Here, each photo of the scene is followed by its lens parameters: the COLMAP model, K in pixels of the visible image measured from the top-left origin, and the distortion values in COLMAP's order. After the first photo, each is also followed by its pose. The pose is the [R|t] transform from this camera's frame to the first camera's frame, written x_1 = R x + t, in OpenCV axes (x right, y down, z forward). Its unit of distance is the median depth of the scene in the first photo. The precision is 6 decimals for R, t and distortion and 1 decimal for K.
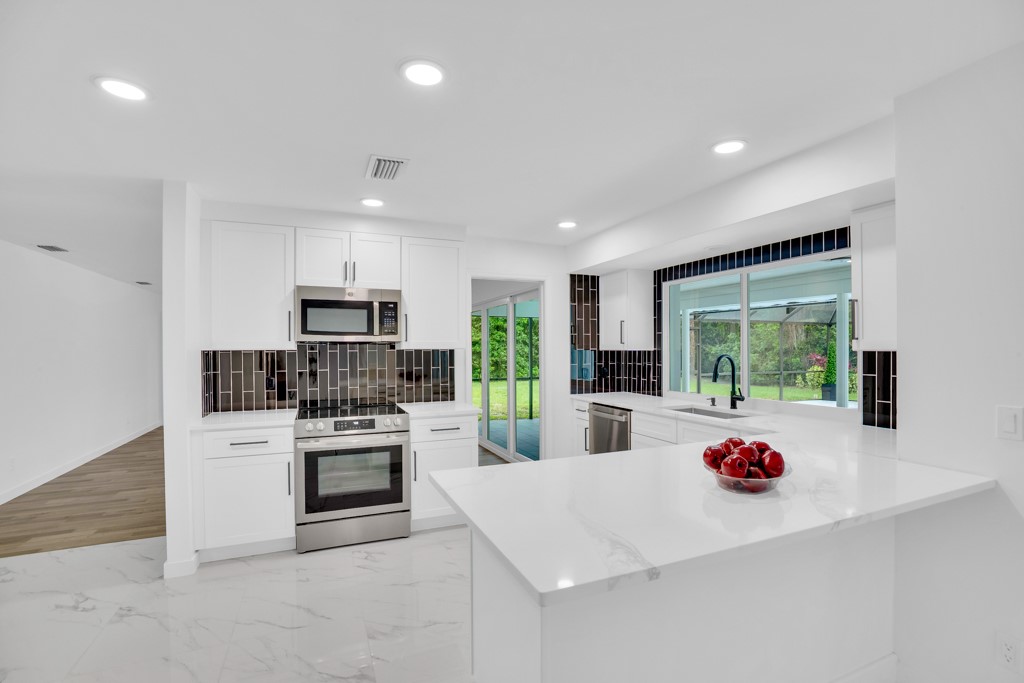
lens RADIAL K [[471.4, 0, 514.8], [0, 471.4, 347.0], [0, 0, 1]] dist [-0.025921, 0.002516]
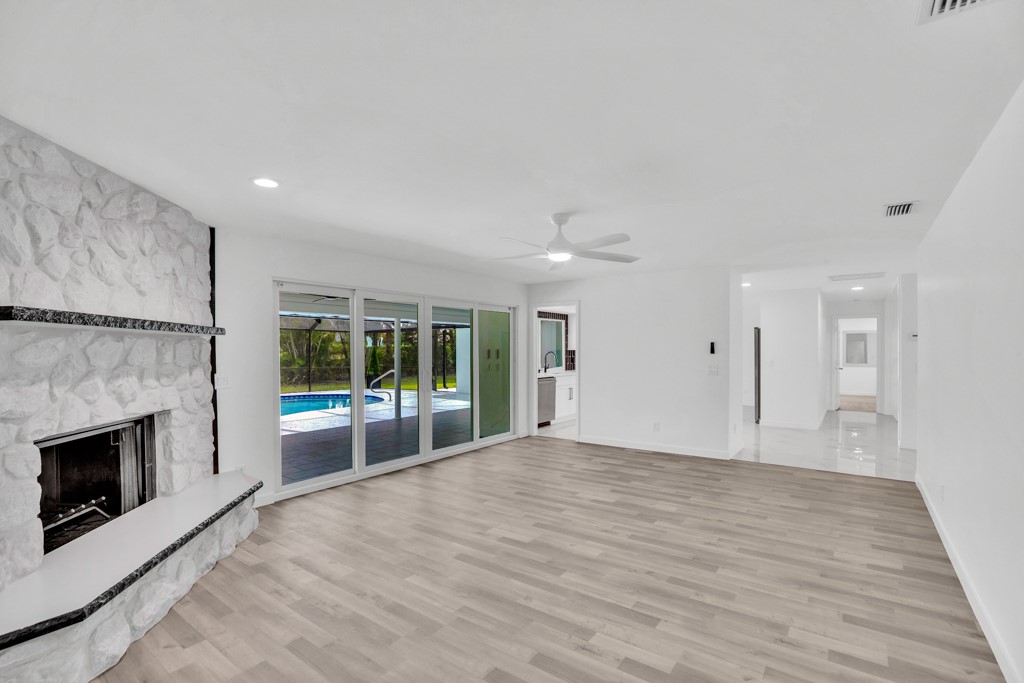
lens RADIAL K [[471.4, 0, 507.4], [0, 471.4, 345.9], [0, 0, 1]] dist [-0.025921, 0.002516]
pose [[-0.498701, 0.015625, 0.866633, -1.707167], [0.001792, 0.999854, -0.016995, 0.030345], [-0.866772, -0.006922, -0.498656, 2.523381]]
